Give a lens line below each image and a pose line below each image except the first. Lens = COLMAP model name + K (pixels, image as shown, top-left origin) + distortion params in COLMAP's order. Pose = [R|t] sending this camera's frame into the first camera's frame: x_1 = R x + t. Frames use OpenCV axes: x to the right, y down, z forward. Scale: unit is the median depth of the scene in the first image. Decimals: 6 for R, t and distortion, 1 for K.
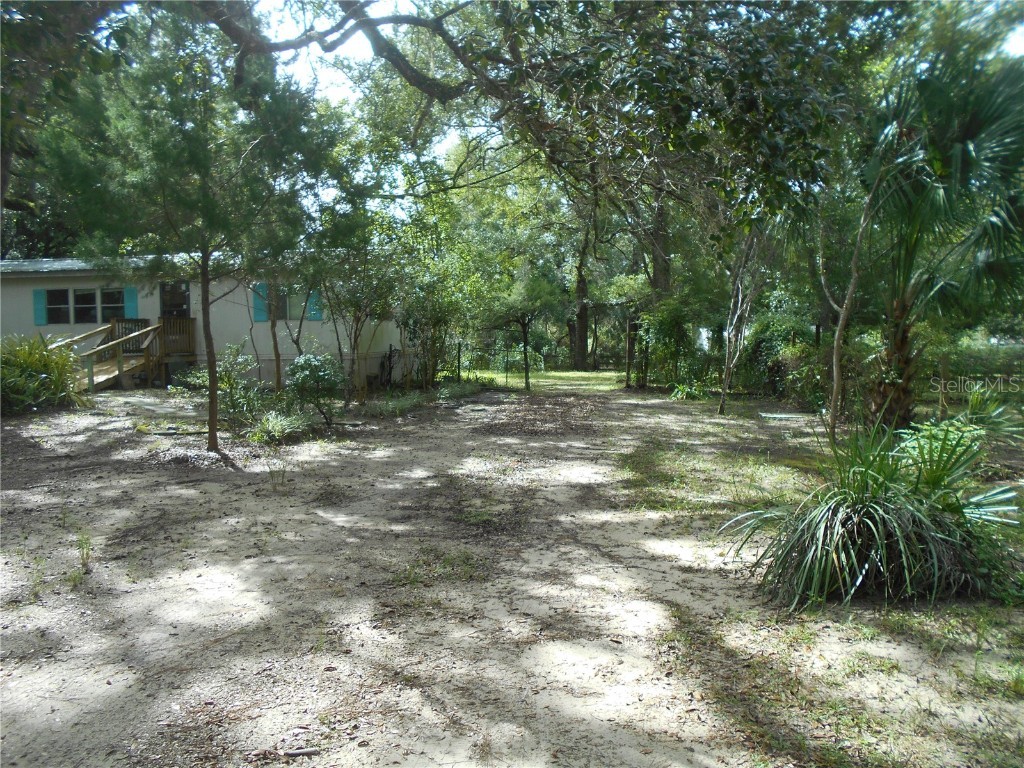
lens RADIAL K [[803.5, 0, 547.3], [0, 803.5, 389.6], [0, 0, 1]] dist [-0.067027, 0.037195]
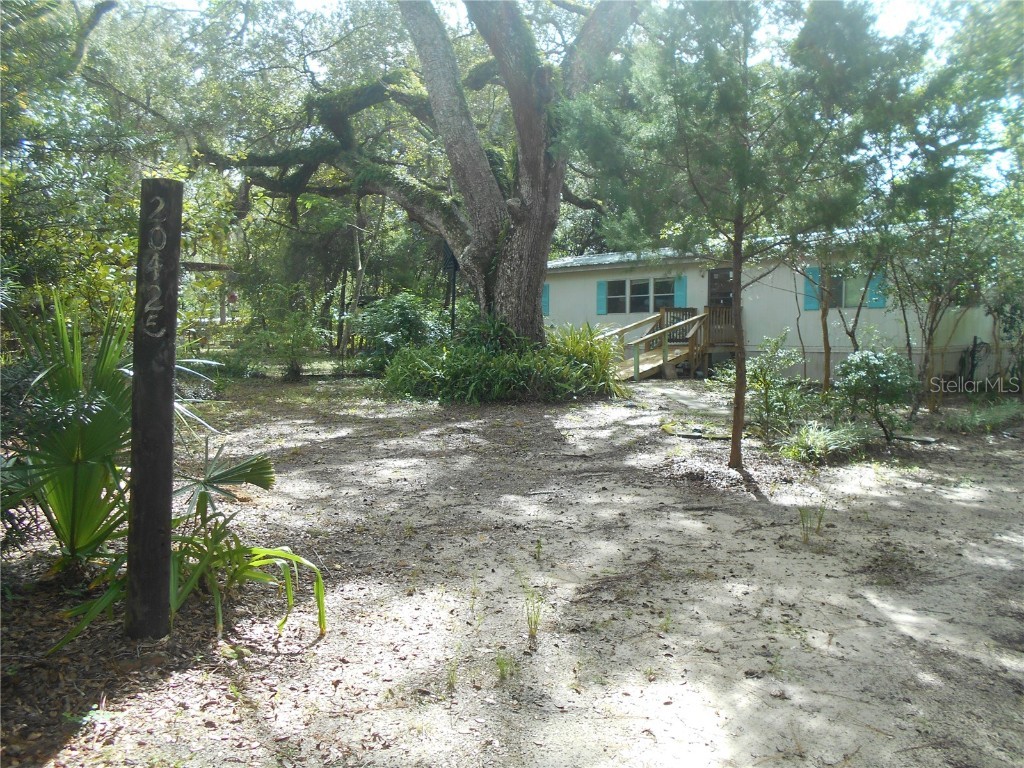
lens RADIAL K [[802.6, 0, 512.0], [0, 802.6, 384.0], [0, 0, 1]] dist [0.032271, 0.003376]
pose [[0.762711, 0.049415, -0.644849, -0.052601], [-0.045295, 0.998710, 0.022958, -0.014394], [0.645151, 0.011698, 0.763965, 0.174721]]
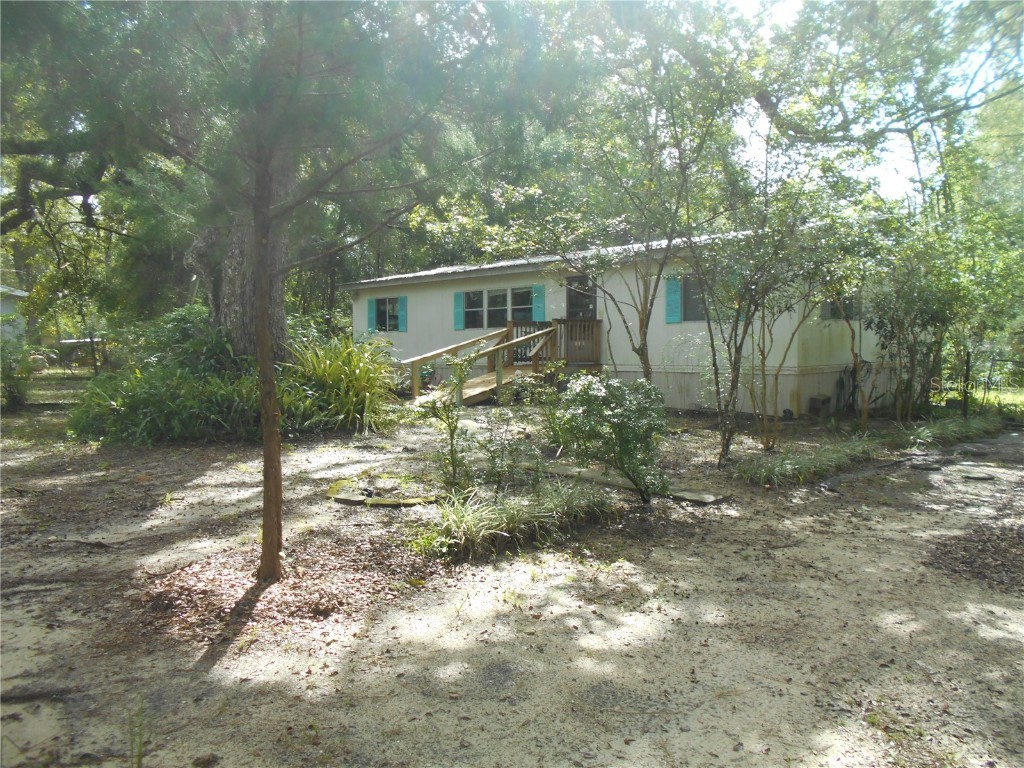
lens RADIAL K [[790.7, 0, 512.0], [0, 790.7, 384.0], [0, 0, 1]] dist [0.001902, -0.001894]
pose [[0.786652, 0.030396, -0.616648, -0.011332], [-0.039215, 0.999231, -0.000771, -0.039874], [0.616150, 0.024788, 0.787239, 0.619290]]
